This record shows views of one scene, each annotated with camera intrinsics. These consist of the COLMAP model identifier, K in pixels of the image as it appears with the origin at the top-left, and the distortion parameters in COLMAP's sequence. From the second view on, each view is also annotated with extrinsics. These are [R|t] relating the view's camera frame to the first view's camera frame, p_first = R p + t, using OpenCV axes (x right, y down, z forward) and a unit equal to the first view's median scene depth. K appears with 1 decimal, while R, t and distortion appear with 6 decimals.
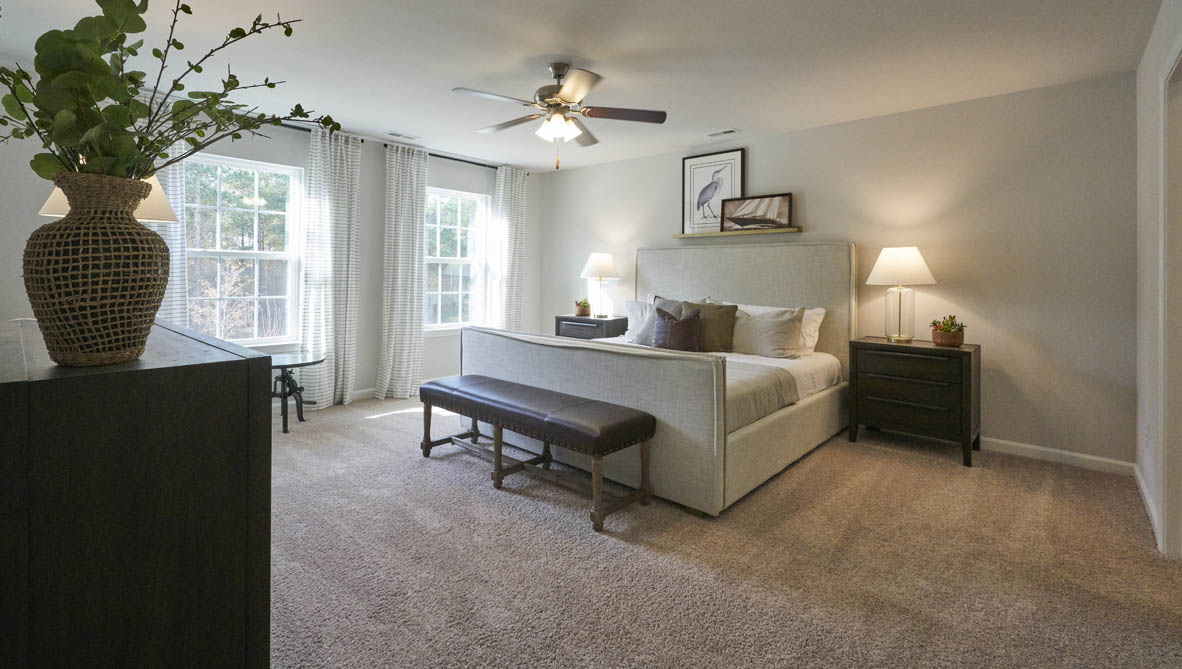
lens RADIAL K [[521.8, 0, 589.8], [0, 521.8, 271.3], [0, 0, 1]] dist [0.001712, 0.000178]
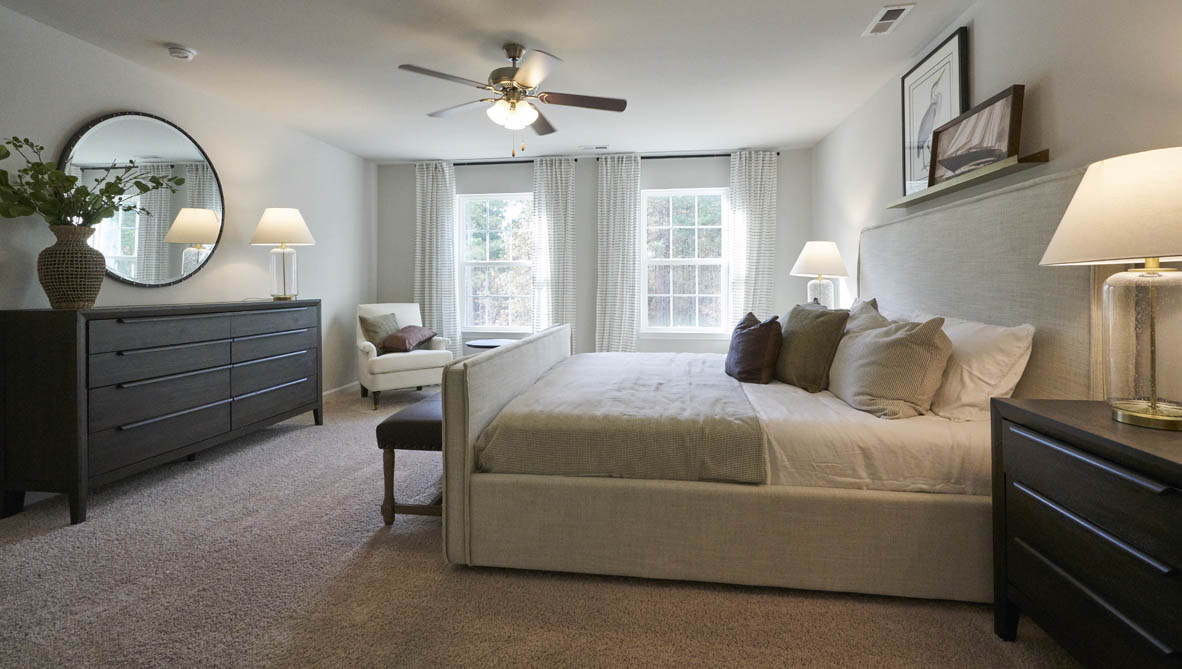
lens RADIAL K [[528.4, 0, 590.3], [0, 528.4, 283.6], [0, 0, 1]] dist [-0.000564, -0.000077]
pose [[0.562935, -0.014545, -0.826373, 0.547404], [0.014530, 0.999865, -0.007701, 0.029934], [0.826373, -0.007671, 0.563070, 0.386809]]
